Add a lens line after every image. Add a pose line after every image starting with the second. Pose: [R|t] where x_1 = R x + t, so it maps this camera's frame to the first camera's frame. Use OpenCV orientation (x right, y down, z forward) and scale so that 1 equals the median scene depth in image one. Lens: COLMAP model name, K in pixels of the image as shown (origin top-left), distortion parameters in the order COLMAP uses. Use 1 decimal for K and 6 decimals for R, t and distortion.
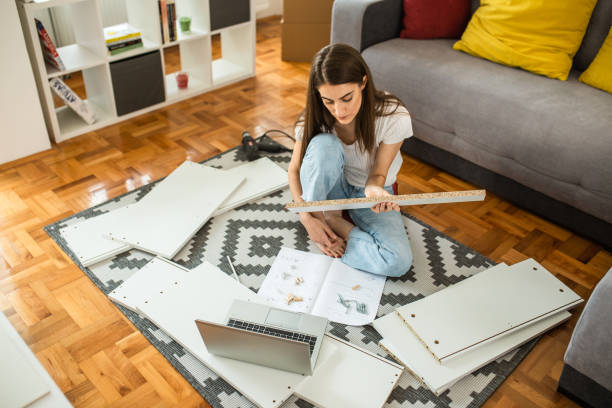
lens RADIAL K [[591.1, 0, 305.4], [0, 591.1, 201.8], [0, 0, 1]] dist [-0.067360, 0.104764]
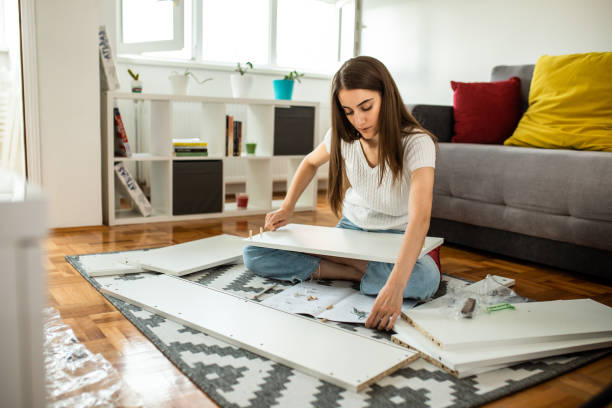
lens RADIAL K [[591.1, 0, 305.4], [0, 591.1, 201.8], [0, 0, 1]] dist [-0.067360, 0.104764]
pose [[0.984206, 0.020029, -0.175892, 0.101055], [-0.098541, 0.887406, -0.450334, 0.309543], [0.147068, 0.460554, 0.875363, 0.134010]]
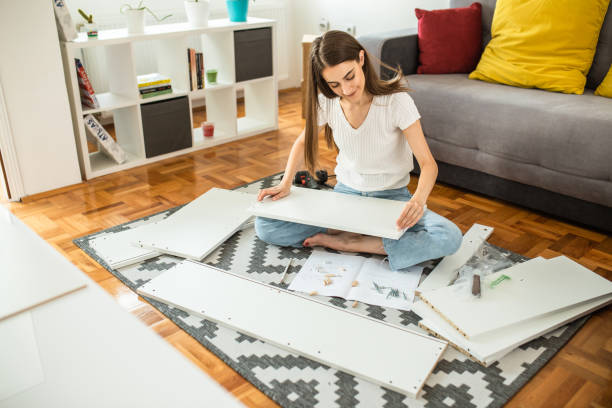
lens RADIAL K [[591.1, 0, 305.4], [0, 591.1, 201.8], [0, 0, 1]] dist [-0.067360, 0.104764]
pose [[0.999314, -0.028391, -0.023795, -0.020869], [0.023004, 0.979090, -0.202121, 0.162148], [0.029036, 0.201435, 0.979071, 0.015312]]
